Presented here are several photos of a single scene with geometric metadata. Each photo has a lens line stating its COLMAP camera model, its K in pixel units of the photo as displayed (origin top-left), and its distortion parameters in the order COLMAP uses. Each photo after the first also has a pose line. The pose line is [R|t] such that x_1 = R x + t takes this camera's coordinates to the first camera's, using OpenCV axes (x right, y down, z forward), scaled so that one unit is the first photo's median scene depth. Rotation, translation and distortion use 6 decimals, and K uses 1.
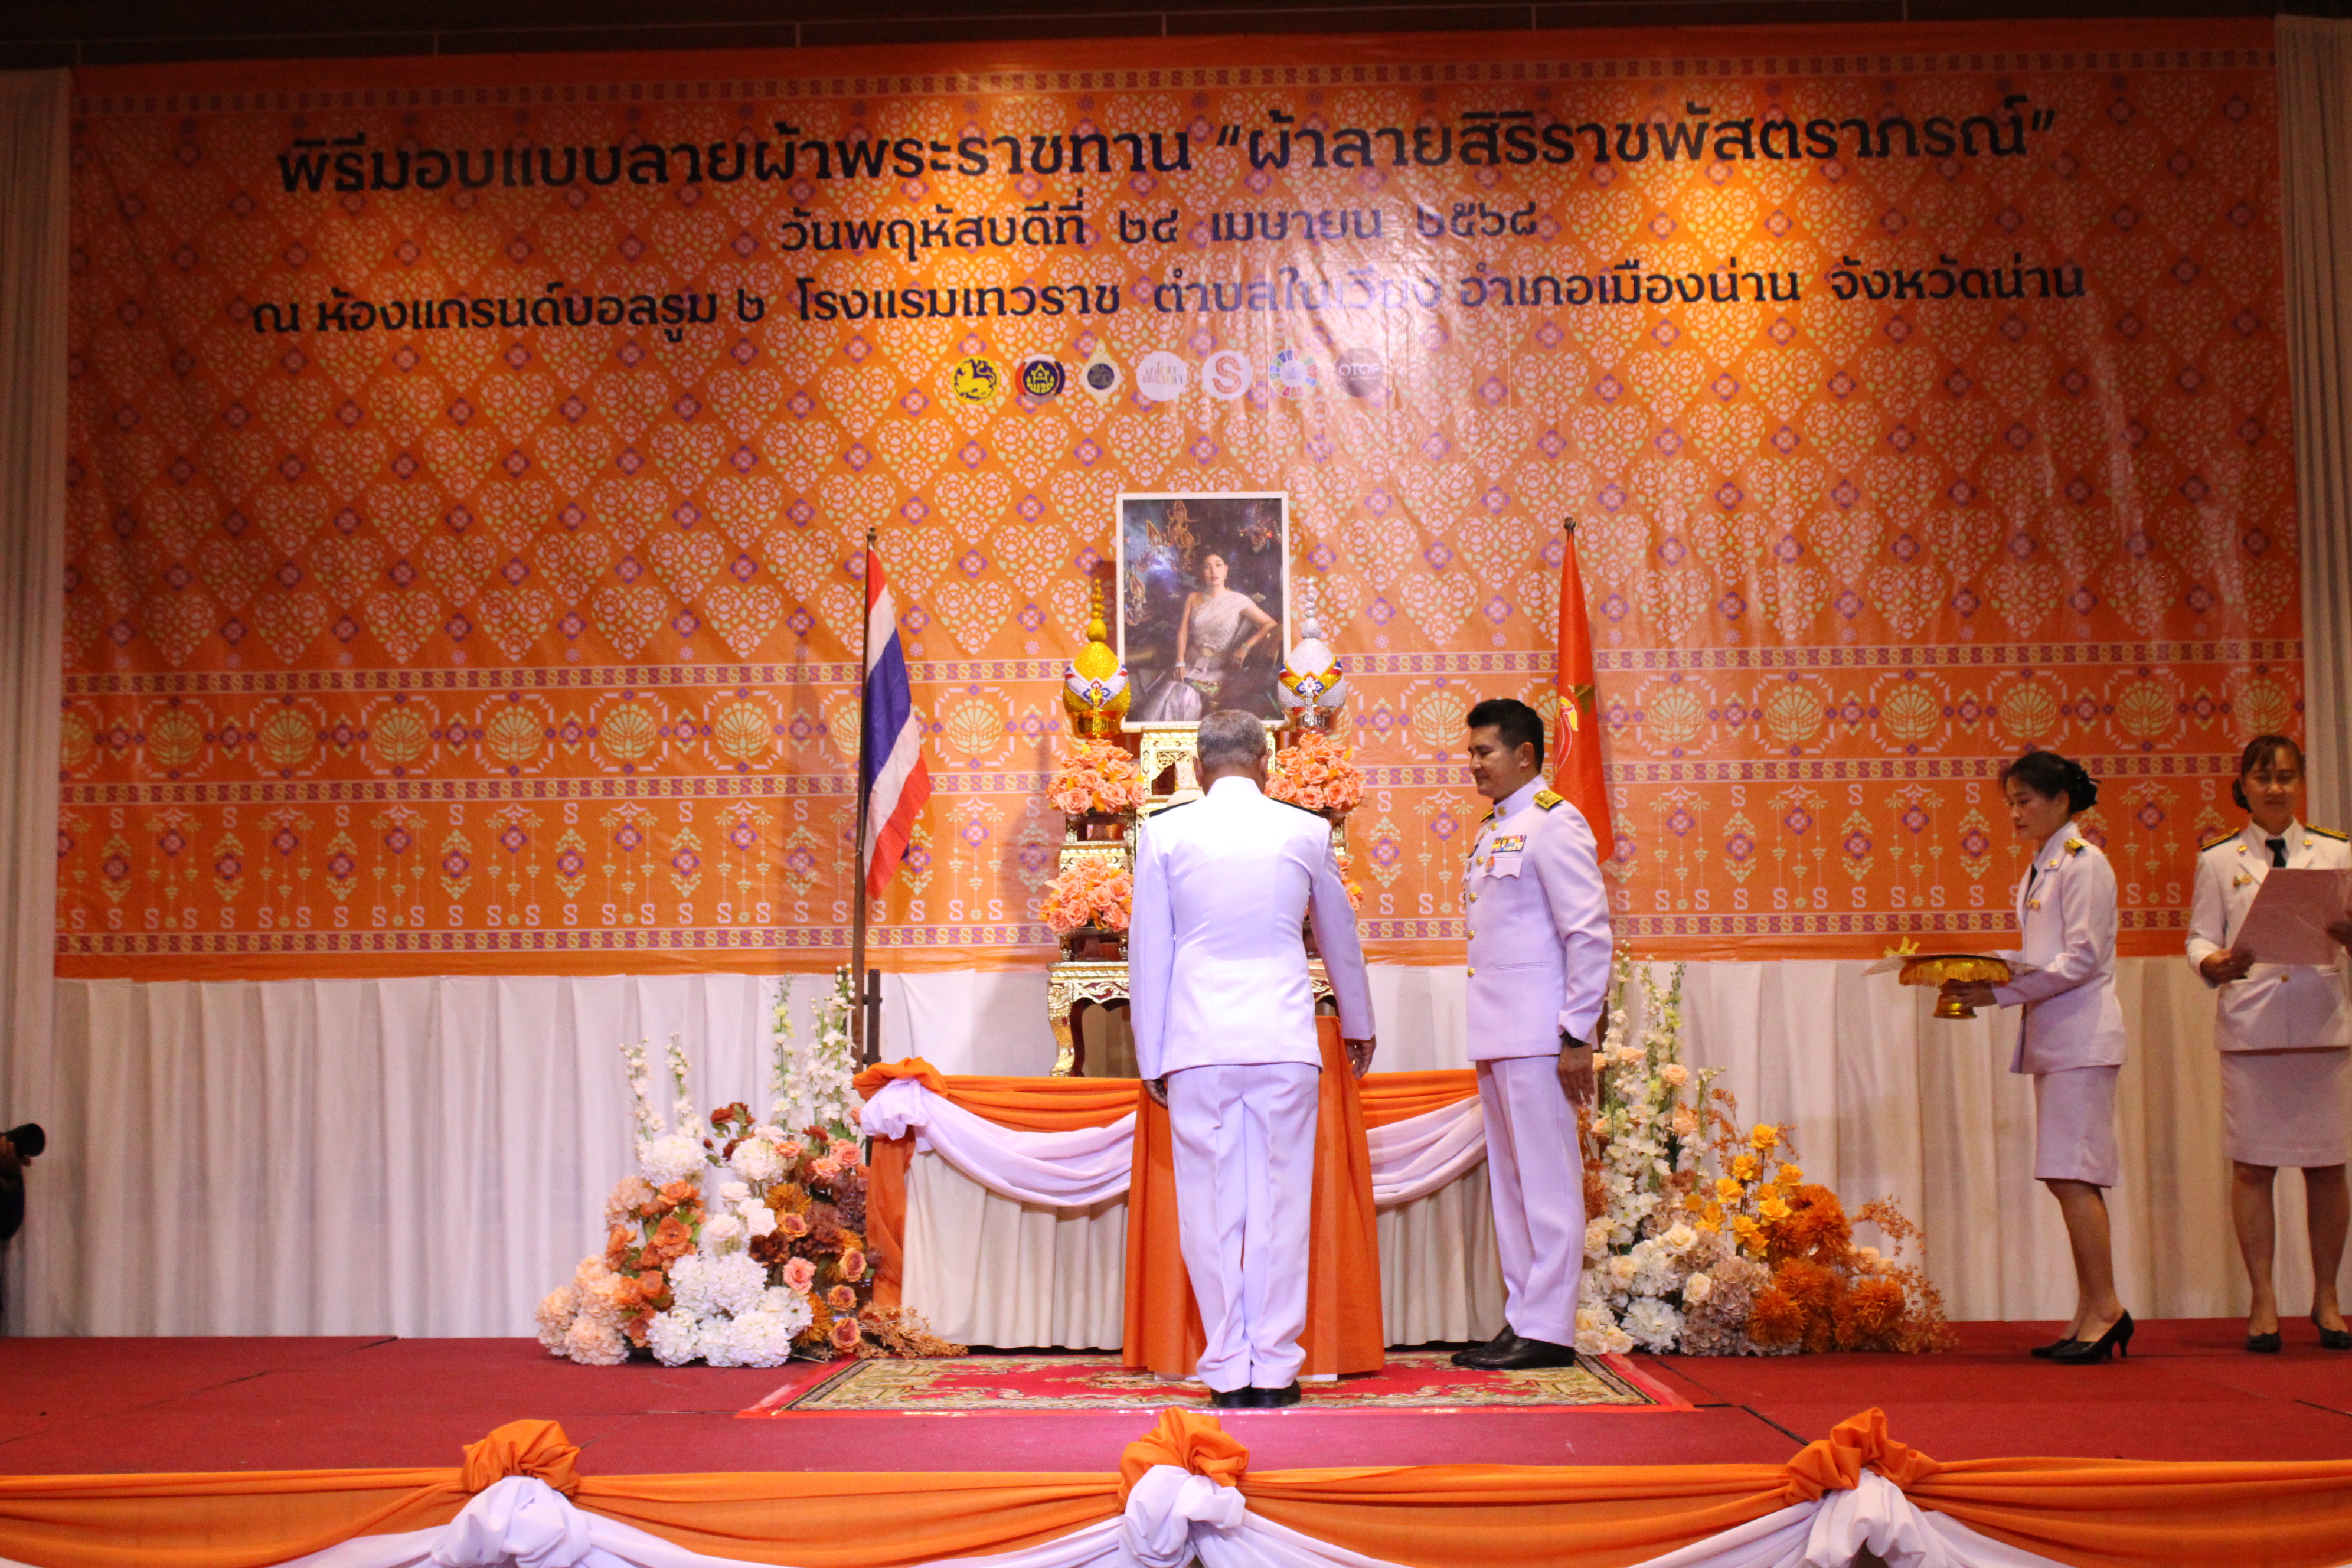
lens RADIAL K [[3158.7, 0, 1176.0], [0, 3158.7, 784.0], [0, 0, 1]] dist [0.140243, -1.226568]
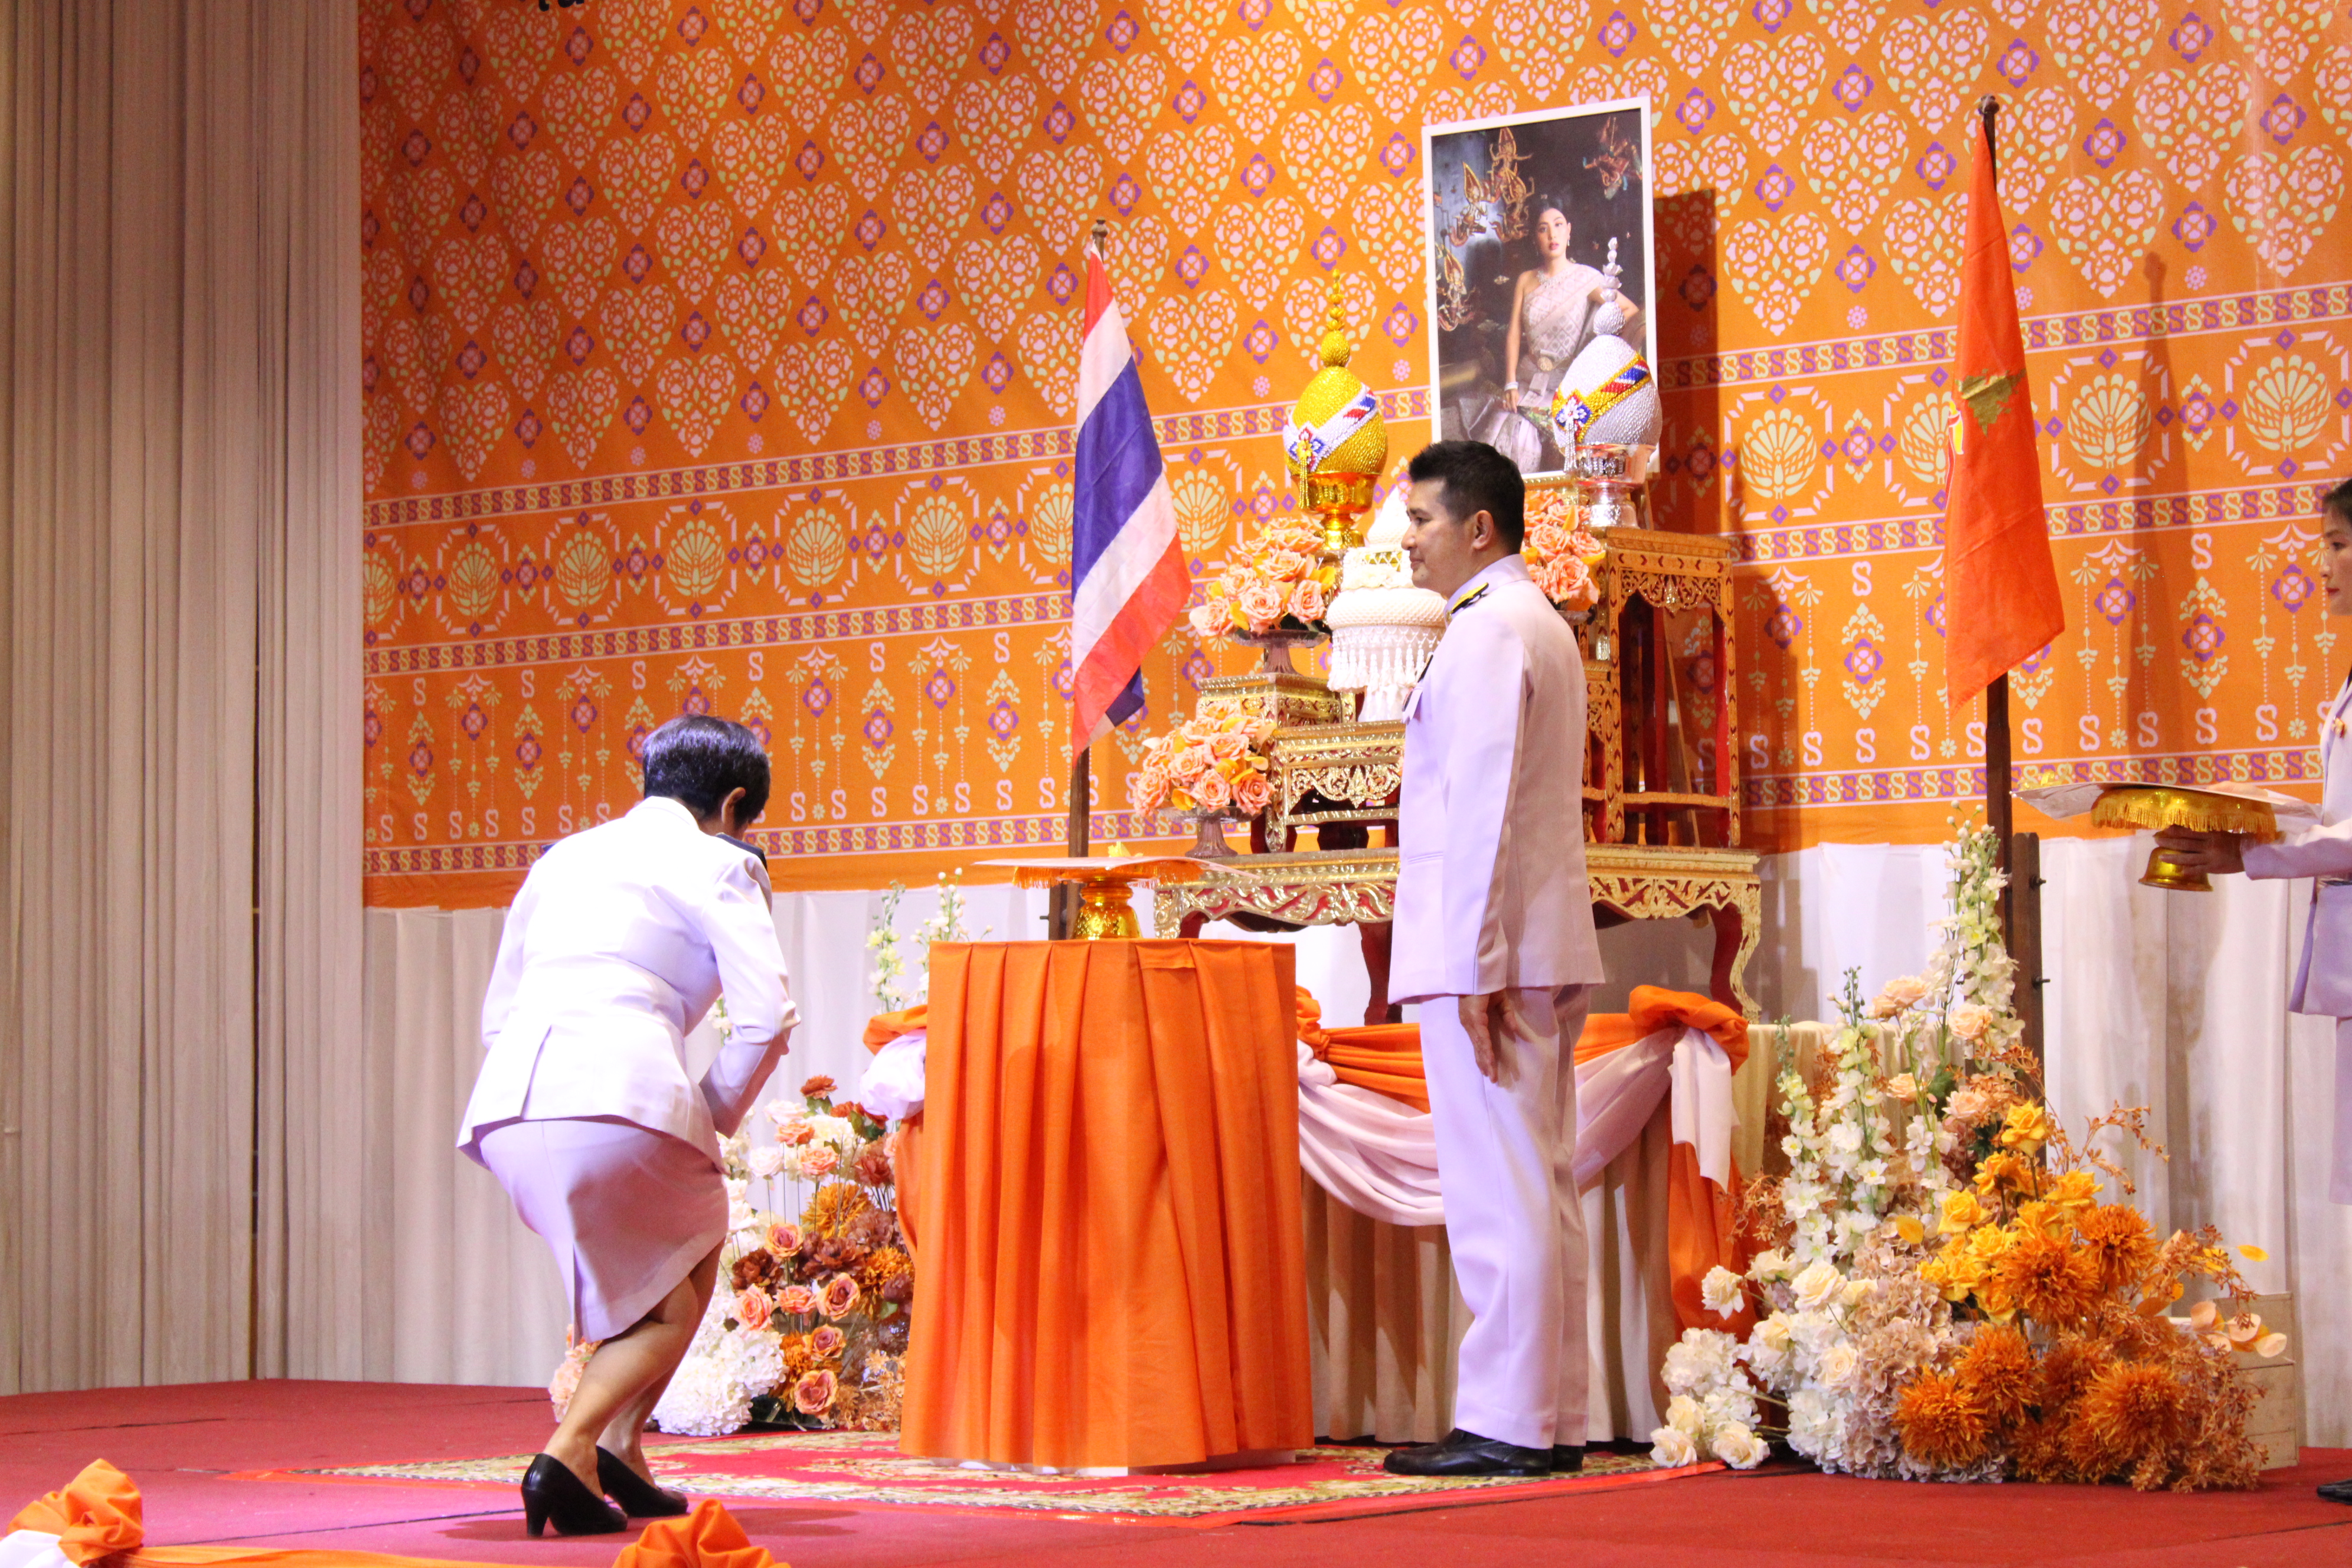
lens RADIAL K [[6299.1, 0, 1176.0], [0, 6299.1, 784.0], [0, 0, 1]] dist [0.036076, 0.593745]
pose [[0.761243, -0.030714, -0.647739, 0.760933], [0.072605, 0.996634, 0.038070, -0.011063], [0.644389, -0.076010, 0.760911, -0.018170]]
